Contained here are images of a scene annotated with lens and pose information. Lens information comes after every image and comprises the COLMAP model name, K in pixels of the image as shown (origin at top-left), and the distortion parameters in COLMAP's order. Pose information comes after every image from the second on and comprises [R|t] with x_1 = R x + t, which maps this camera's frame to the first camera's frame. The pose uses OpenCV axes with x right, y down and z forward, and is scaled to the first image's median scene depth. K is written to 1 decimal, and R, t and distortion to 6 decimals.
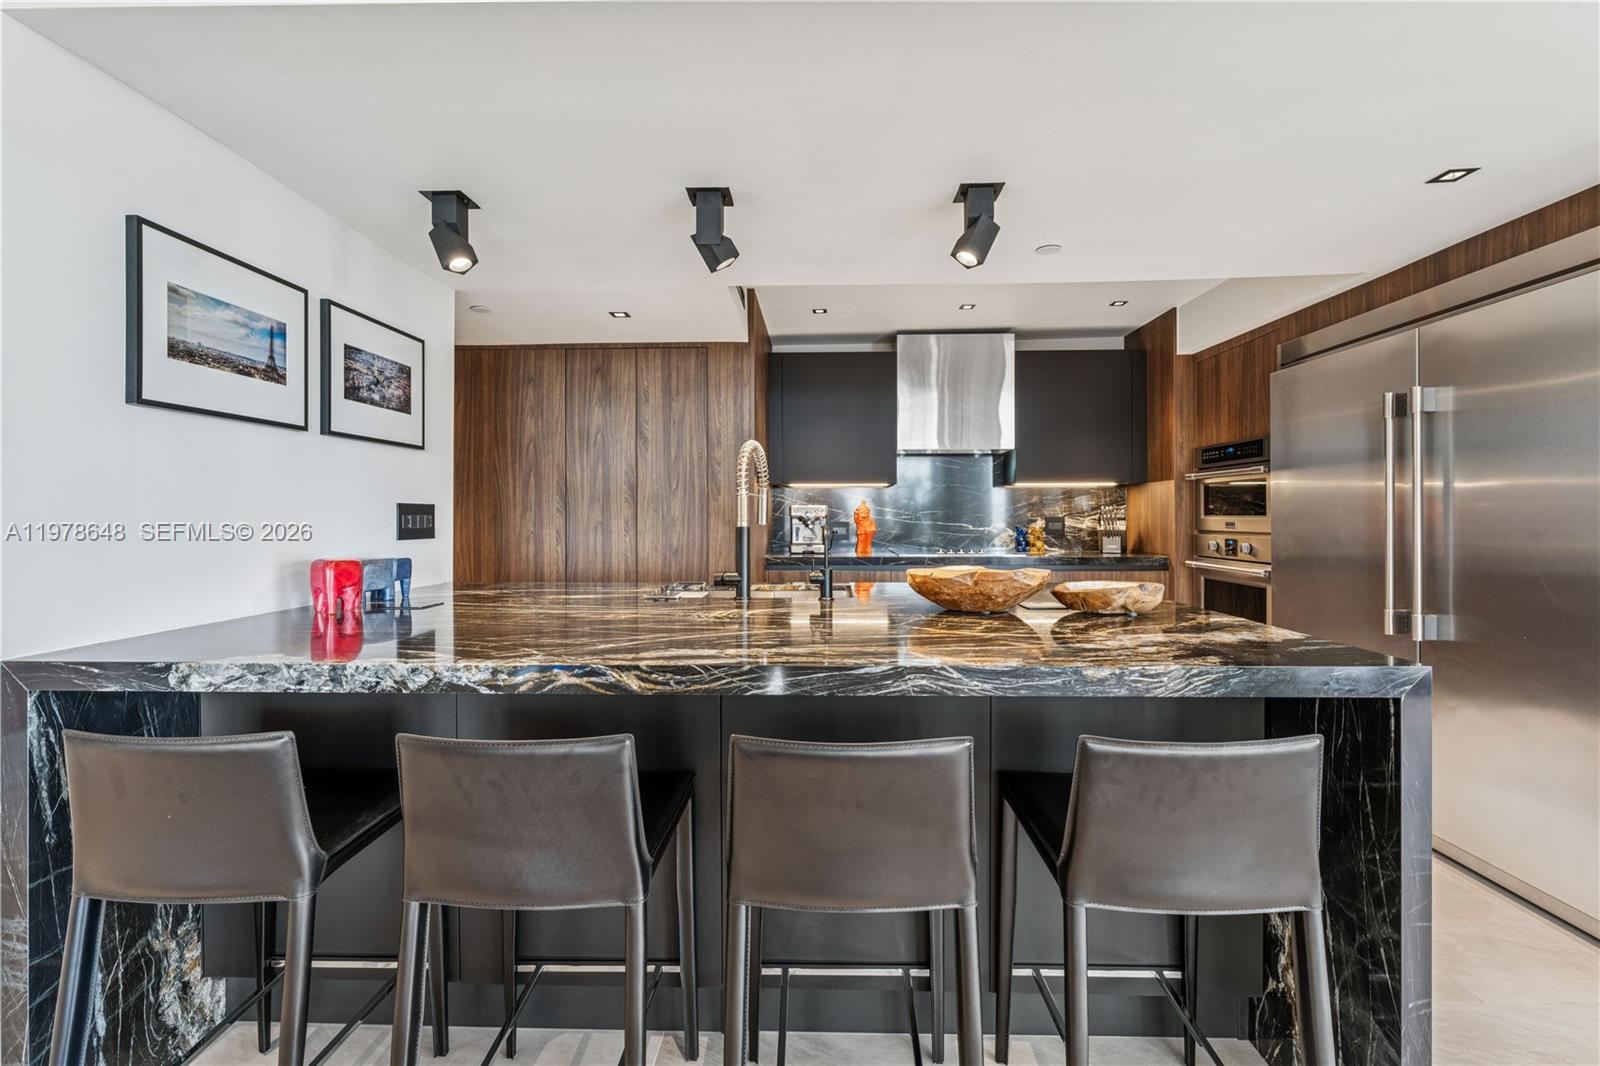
lens RADIAL K [[710.3, 0, 802.2], [0, 710.3, 517.4], [0, 0, 1]] dist [-0.003684, -0.000086]
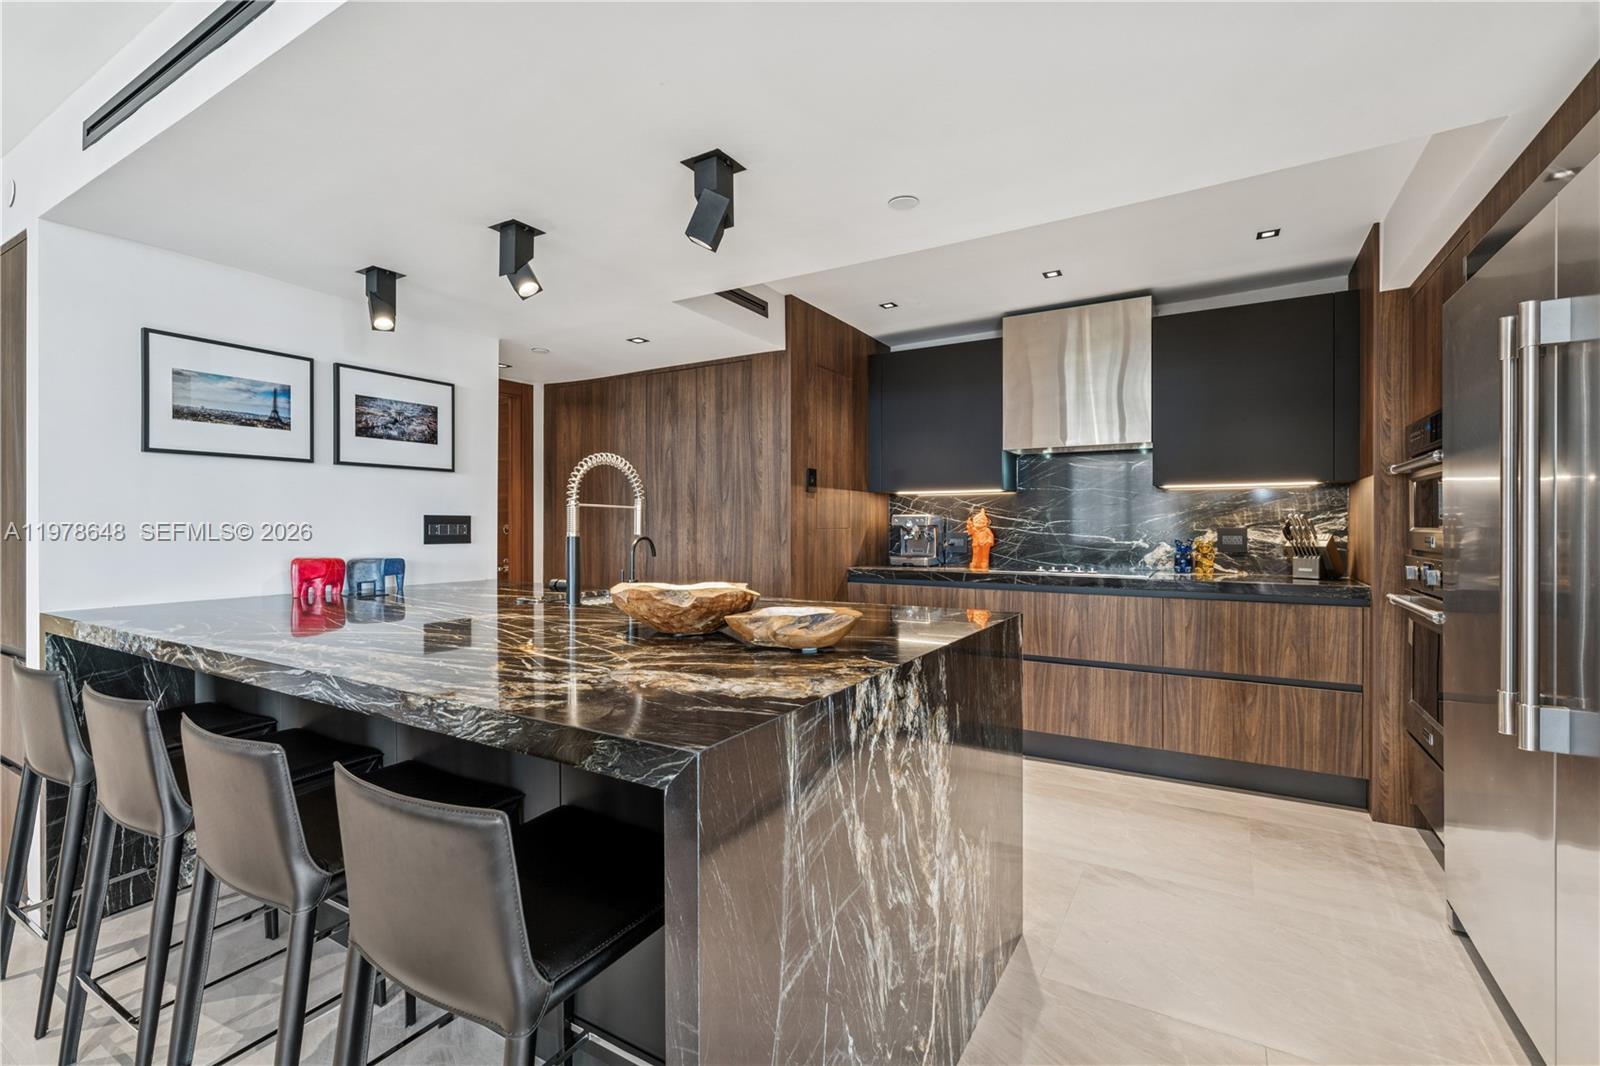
lens RADIAL K [[710.3, 0, 797.1], [0, 710.3, 529.5], [0, 0, 1]] dist [-0.003684, -0.000086]
pose [[0.872480, 0.005930, -0.488614, 0.419838], [-0.003635, 0.999977, 0.005646, -0.002571], [0.488636, -0.003150, 0.872482, 0.145389]]
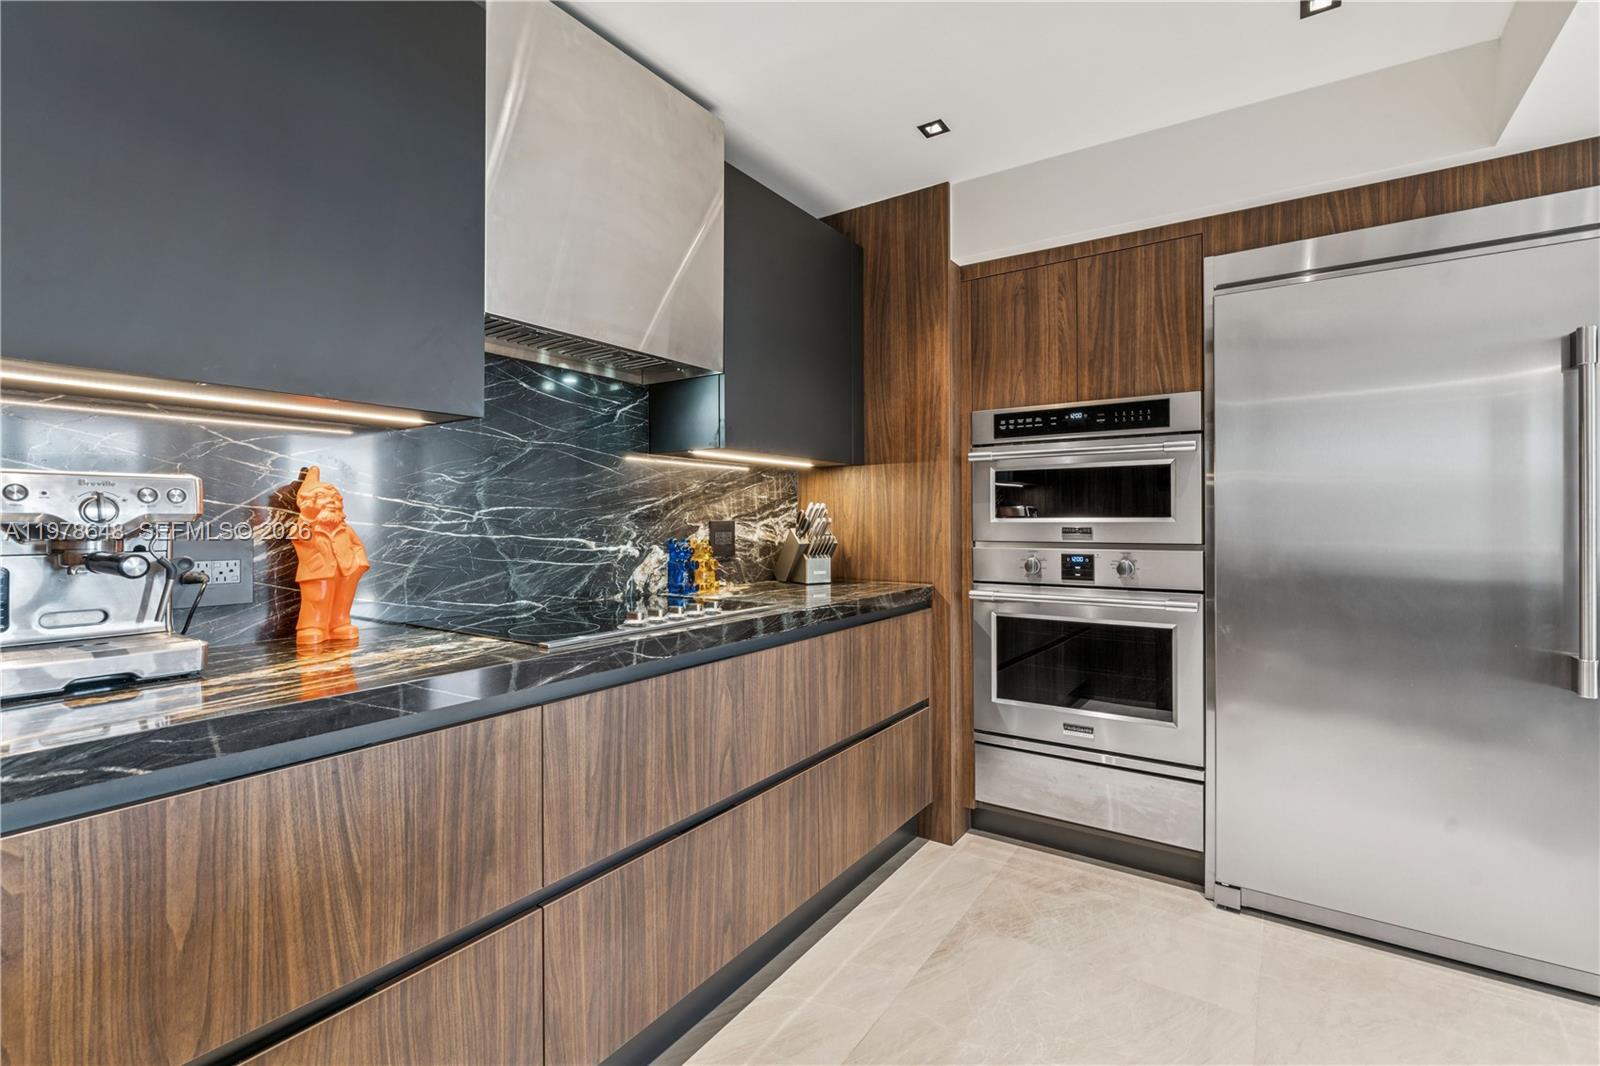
lens RADIAL K [[710.3, 0, 799.3], [0, 710.3, 517.2], [0, 0, 1]] dist [-0.003684, -0.000086]
pose [[0.540416, 0.004952, 0.841384, -0.074573], [0.004450, 0.999952, -0.008743, 0.001224], [-0.841386, 0.008469, 0.540368, 0.873142]]
